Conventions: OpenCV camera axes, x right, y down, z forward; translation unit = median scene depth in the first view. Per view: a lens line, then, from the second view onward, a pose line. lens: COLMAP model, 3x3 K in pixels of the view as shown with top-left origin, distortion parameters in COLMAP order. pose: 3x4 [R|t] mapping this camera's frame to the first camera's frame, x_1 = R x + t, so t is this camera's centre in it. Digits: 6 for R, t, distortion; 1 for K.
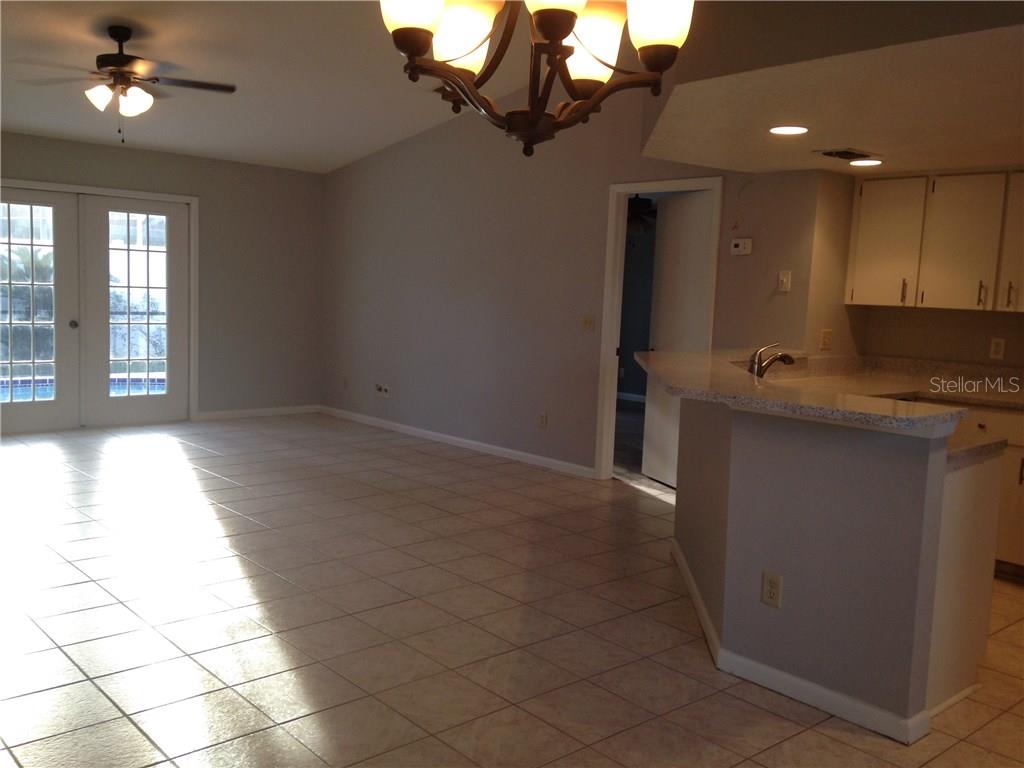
lens RADIAL K [[935.5, 0, 498.5], [0, 935.5, 387.9], [0, 0, 1]] dist [0.083476, 0.000000]
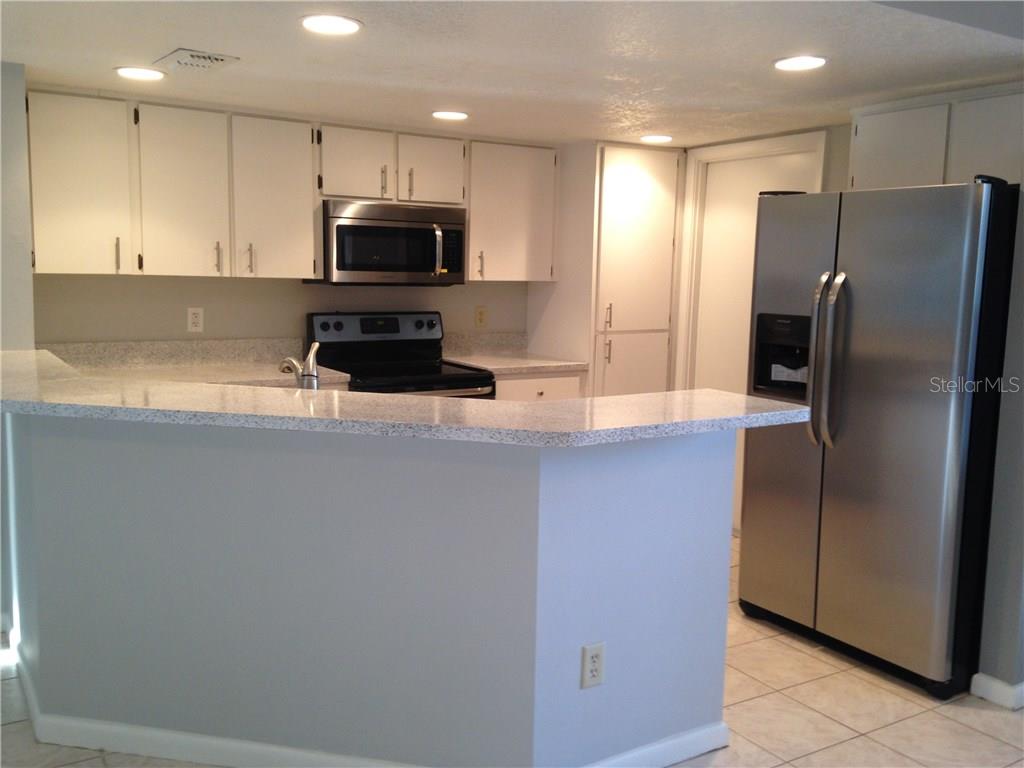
lens RADIAL K [[935.5, 0, 509.2], [0, 935.5, 377.8], [0, 0, 1]] dist [0.083476, 0.000000]
pose [[0.158342, -0.154781, 0.975177, -0.309916], [0.097317, 0.985275, 0.140582, -0.093575], [-0.982577, 0.072641, 0.171073, 0.667100]]
